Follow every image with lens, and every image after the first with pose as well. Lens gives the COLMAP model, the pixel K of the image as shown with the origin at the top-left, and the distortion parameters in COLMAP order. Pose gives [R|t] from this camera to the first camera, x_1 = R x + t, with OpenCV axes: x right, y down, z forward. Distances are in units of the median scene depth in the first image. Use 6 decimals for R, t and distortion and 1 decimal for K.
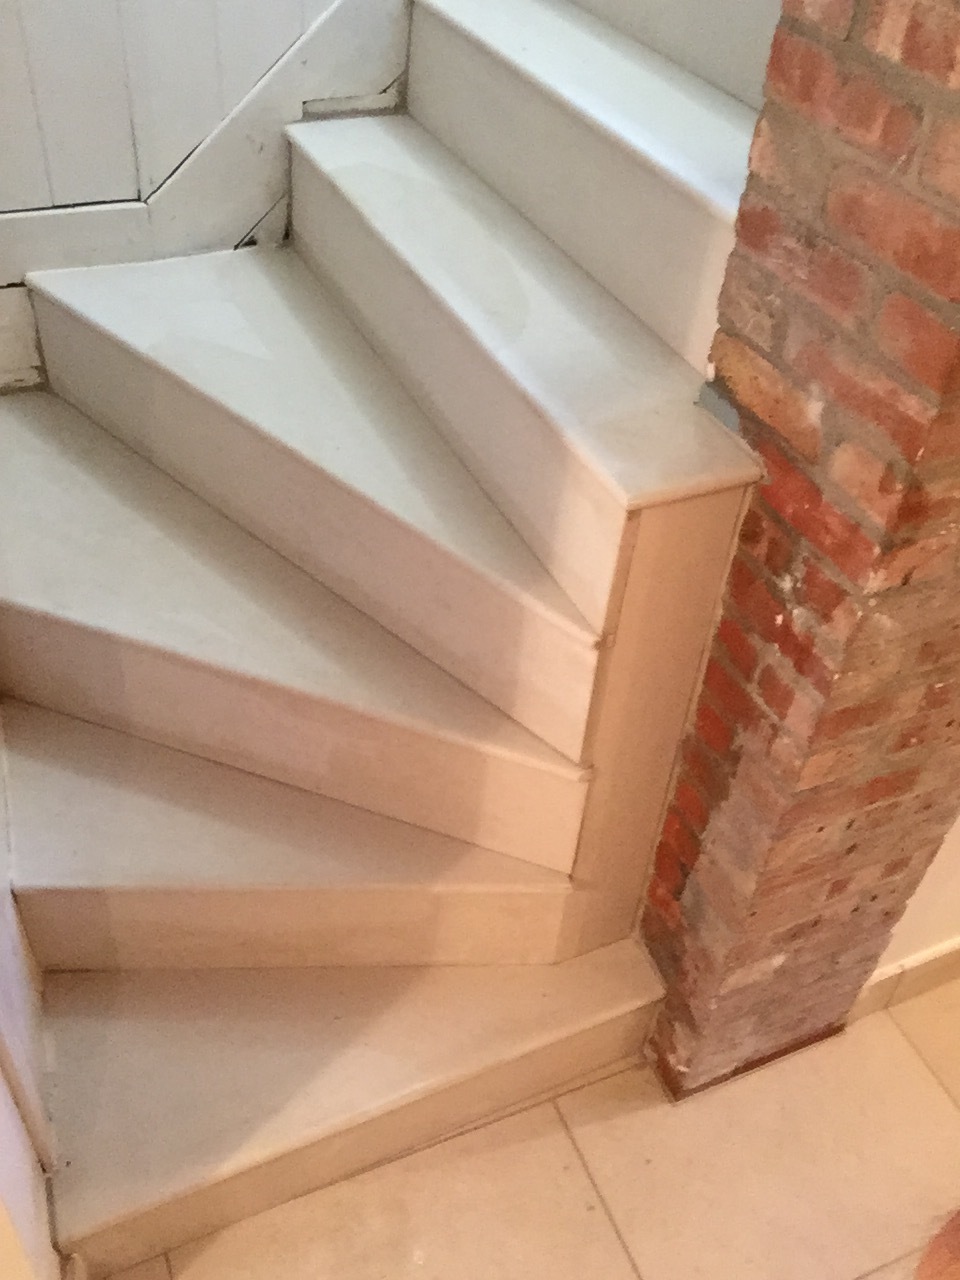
lens RADIAL K [[1166.4, 0, 480.0], [0, 1166.4, 640.0], [0, 0, 1]] dist [0.076989, -0.169432]
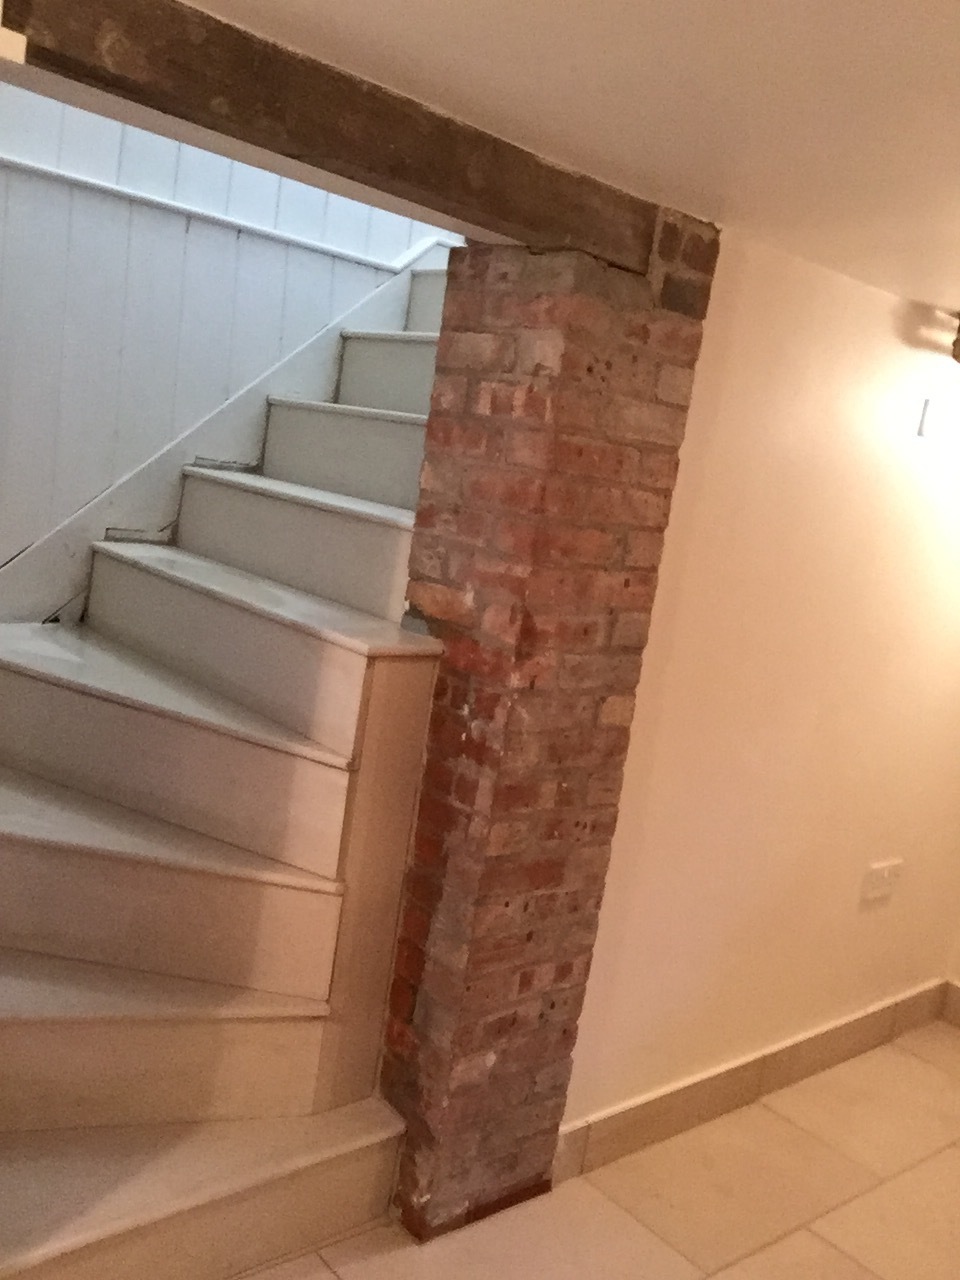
lens RADIAL K [[1166.4, 0, 480.0], [0, 1166.4, 640.0], [0, 0, 1]] dist [0.076989, -0.169432]
pose [[0.957291, 0.029829, 0.287582, -0.183027], [0.120811, 0.862398, -0.491604, 0.653721], [-0.262674, 0.505351, 0.821962, -0.374246]]
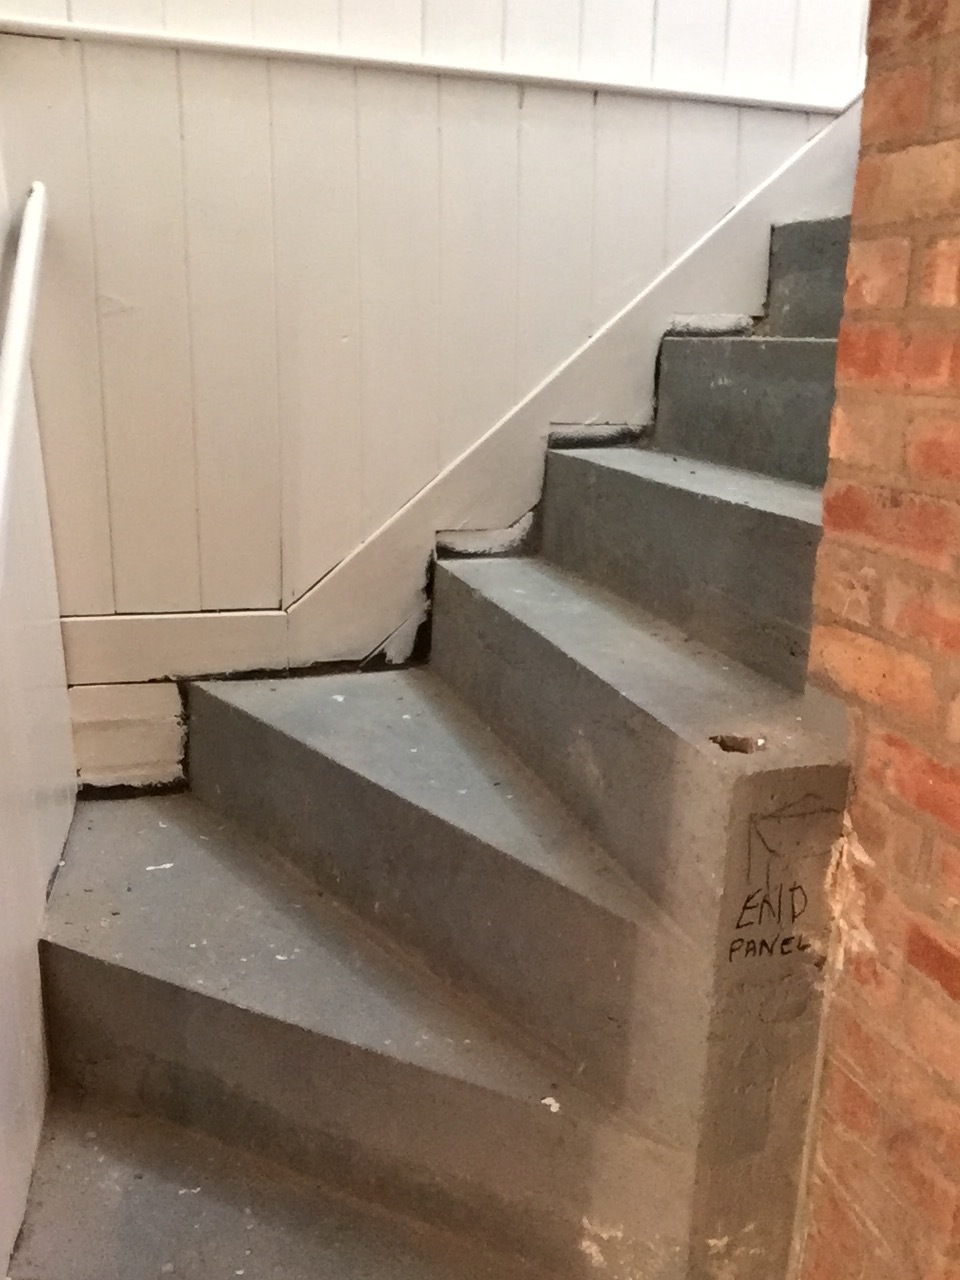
lens RADIAL K [[1166.4, 0, 480.0], [0, 1166.4, 640.0], [0, 0, 1]] dist [0.076989, -0.169432]
pose [[0.990206, -0.004106, -0.139550, 0.065031], [-0.060637, 0.887716, -0.456381, 0.198815], [0.125755, 0.460374, 0.878773, 0.132748]]
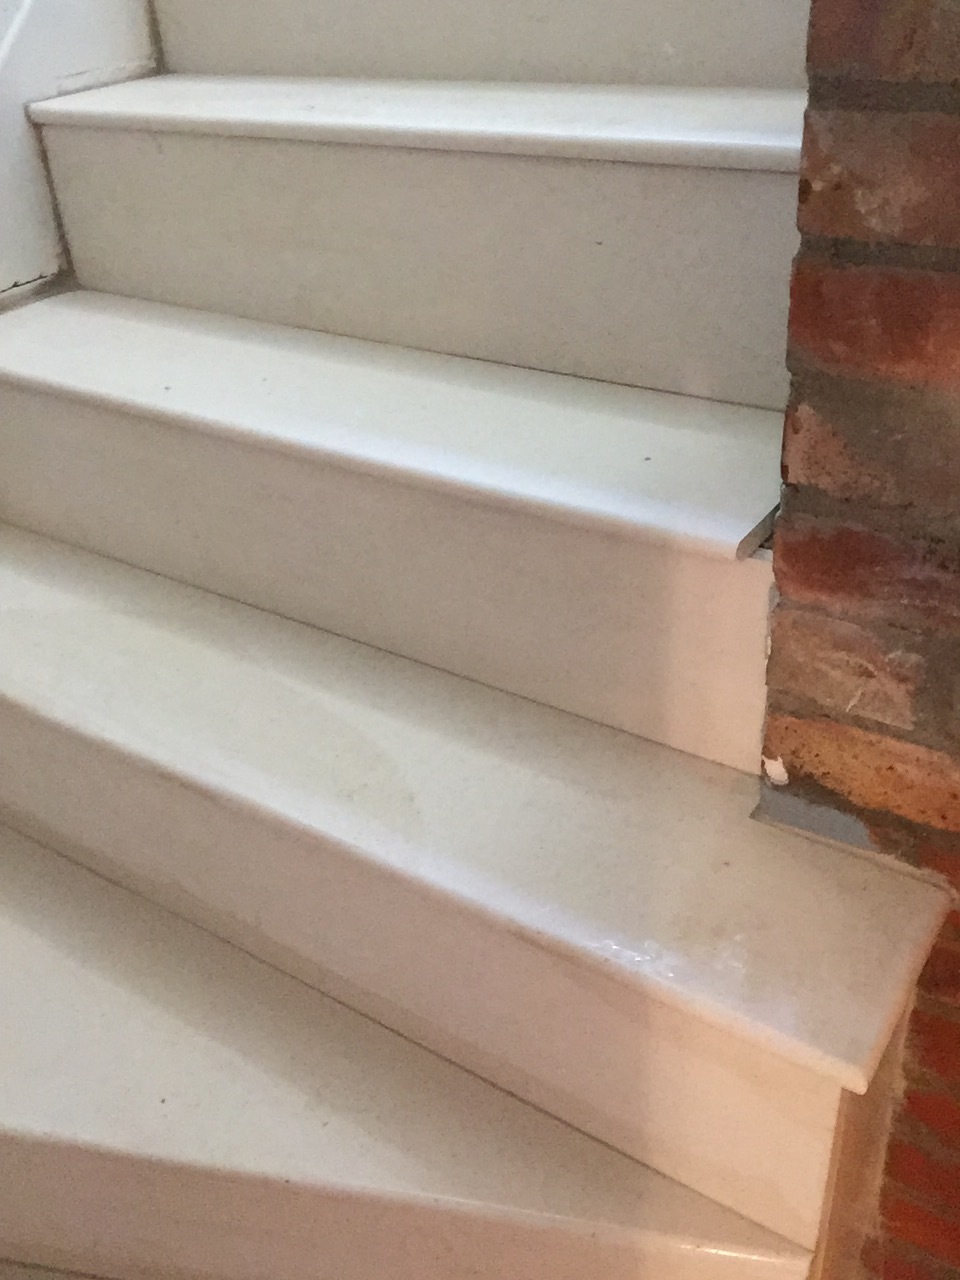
lens RADIAL K [[1166.4, 0, 480.0], [0, 1166.4, 640.0], [0, 0, 1]] dist [0.076989, -0.169432]
pose [[0.850523, -0.381030, 0.362529, -0.140005], [0.433207, 0.898407, -0.072082, -0.320338], [-0.298233, 0.218358, 0.929181, 0.459763]]
